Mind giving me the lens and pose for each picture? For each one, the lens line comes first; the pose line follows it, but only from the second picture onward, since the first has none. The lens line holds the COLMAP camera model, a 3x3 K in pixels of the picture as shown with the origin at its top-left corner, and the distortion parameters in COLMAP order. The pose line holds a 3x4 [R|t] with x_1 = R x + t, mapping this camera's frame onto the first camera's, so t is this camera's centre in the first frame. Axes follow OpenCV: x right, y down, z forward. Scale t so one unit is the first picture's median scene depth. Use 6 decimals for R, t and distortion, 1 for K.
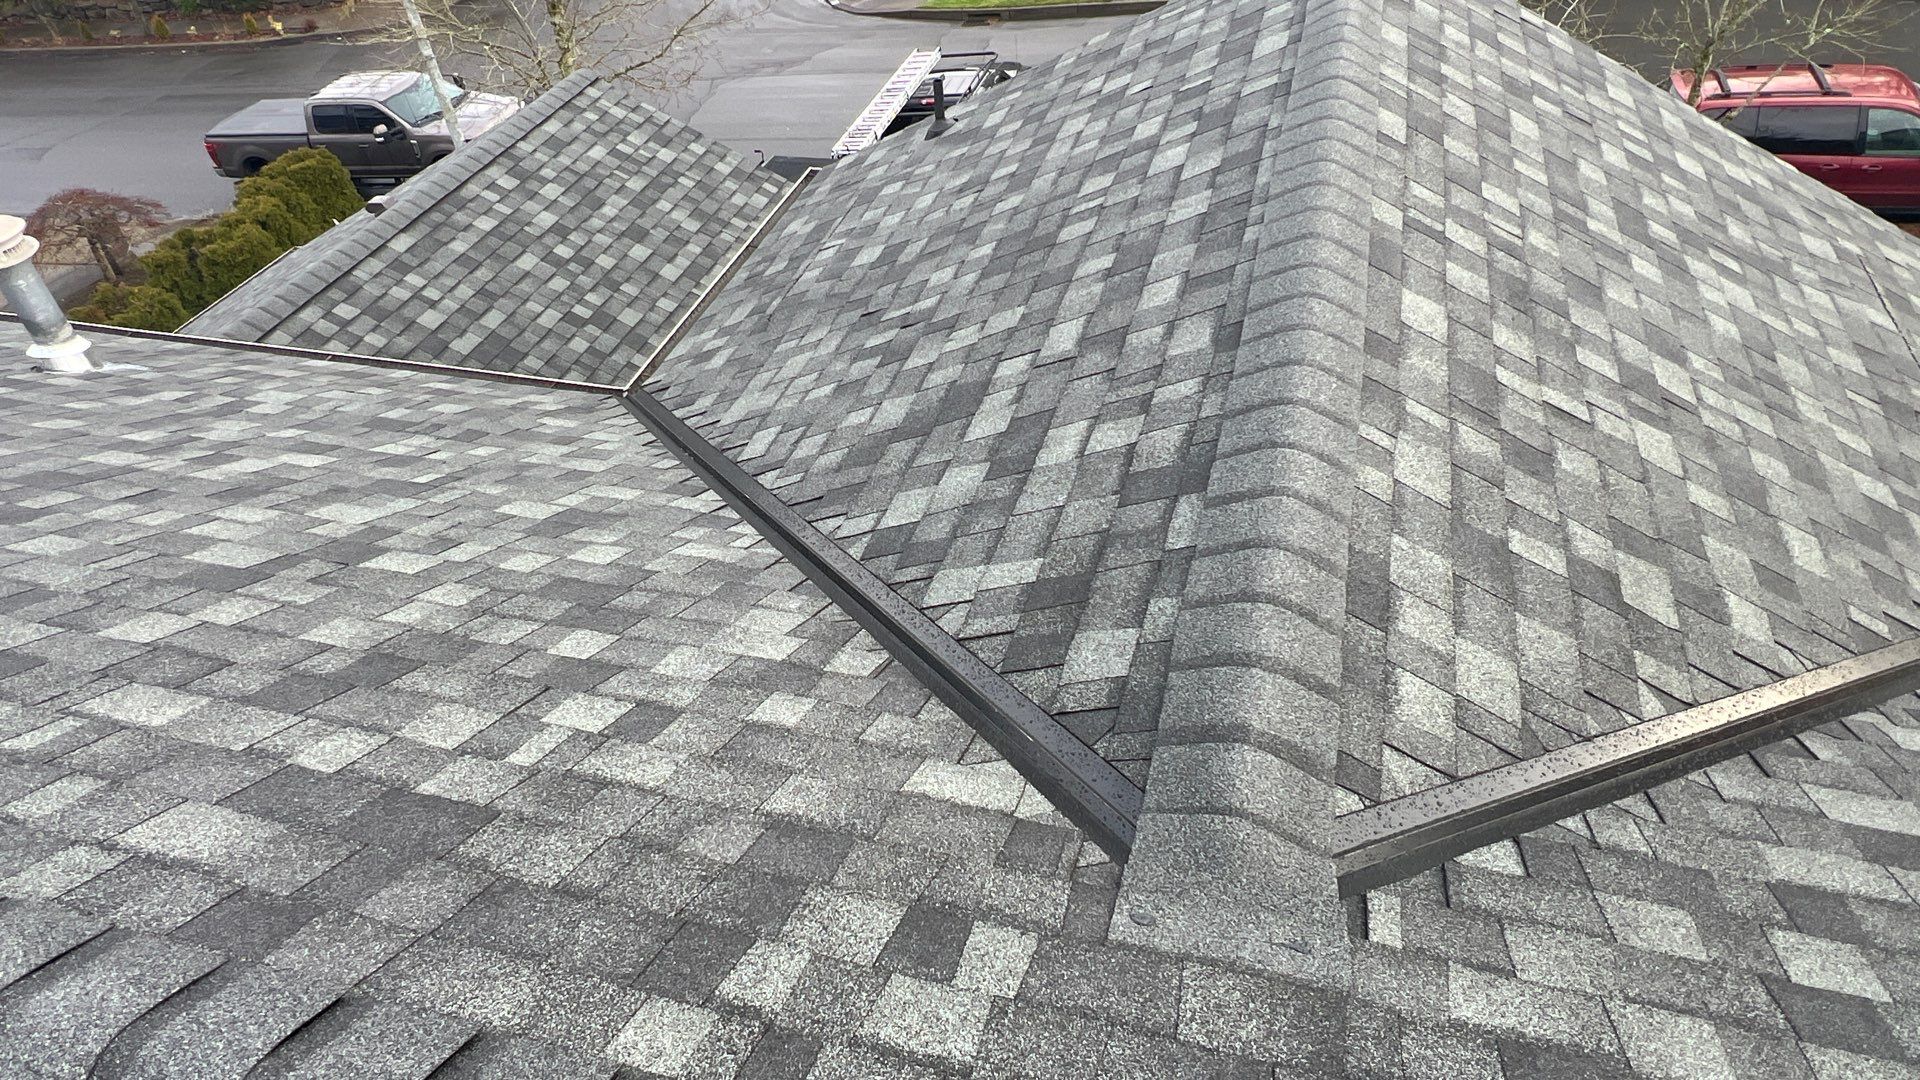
lens RADIAL K [[1188.2, 0, 960.0], [0, 1188.2, 540.0], [0, 0, 1]] dist [0.001708, 0.000496]
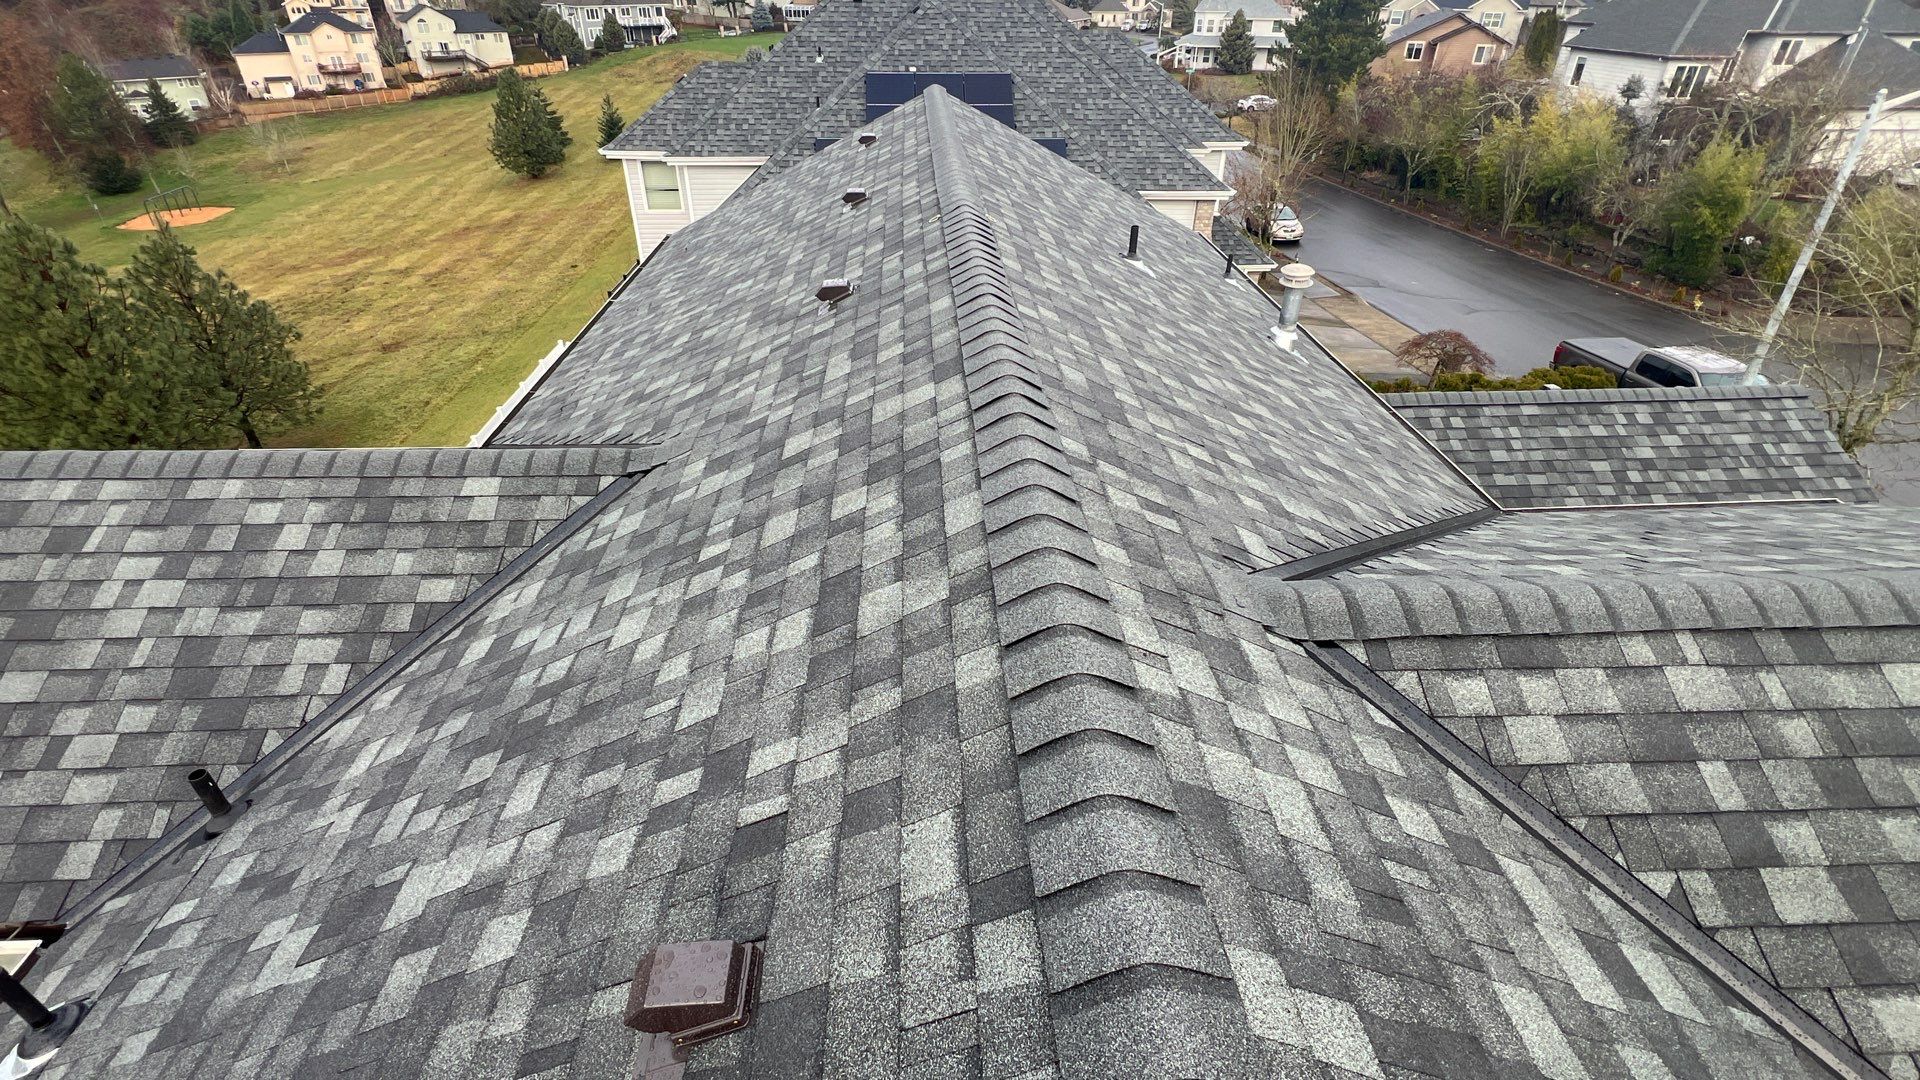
lens RADIAL K [[905.9, 0, 960.0], [0, 905.9, 540.0], [0, 0, 1]] dist [-0.001325, -0.000111]
pose [[0.326070, 0.557308, -0.763601, 0.240722], [-0.639375, 0.724990, 0.256104, 0.027551], [0.696332, 0.404720, 0.592726, -0.076569]]
